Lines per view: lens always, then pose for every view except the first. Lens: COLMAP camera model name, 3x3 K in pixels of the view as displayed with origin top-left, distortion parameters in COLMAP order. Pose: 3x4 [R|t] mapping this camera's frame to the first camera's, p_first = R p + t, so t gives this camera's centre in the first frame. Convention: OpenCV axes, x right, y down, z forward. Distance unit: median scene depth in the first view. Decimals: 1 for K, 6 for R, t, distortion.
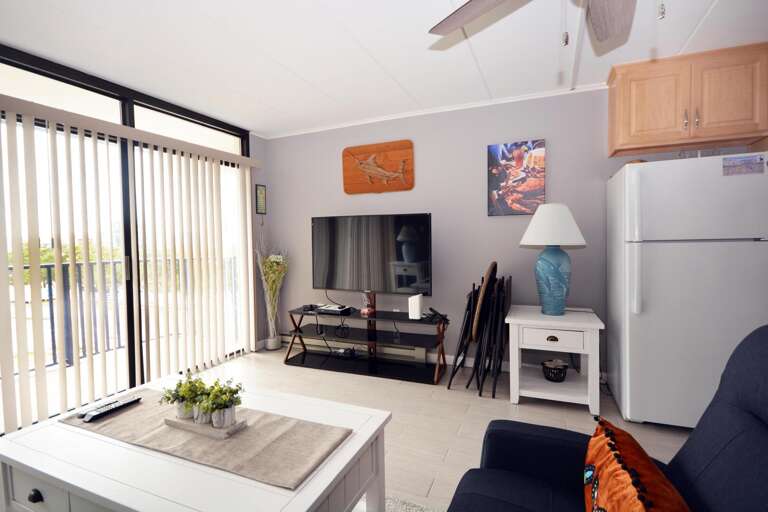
lens RADIAL K [[374.9, 0, 384.0], [0, 374.9, 256.0], [0, 0, 1]] dist [0.001977, 0.000112]
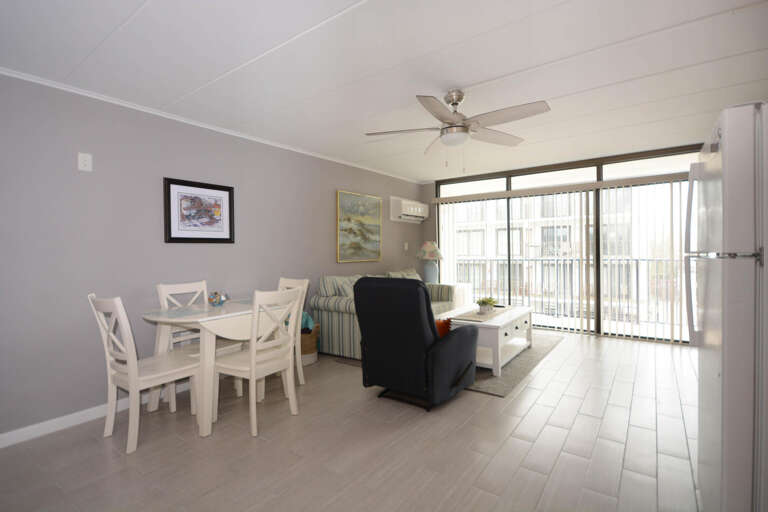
lens RADIAL K [[369.8, 0, 384.0], [0, 369.8, 256.0], [0, 0, 1]] dist [0.001550, 0.000028]
pose [[-0.218071, 0.035763, -0.975277, 1.102025], [-0.026559, 0.998741, 0.042562, -0.035637], [0.975571, 0.035184, -0.216847, 0.378129]]
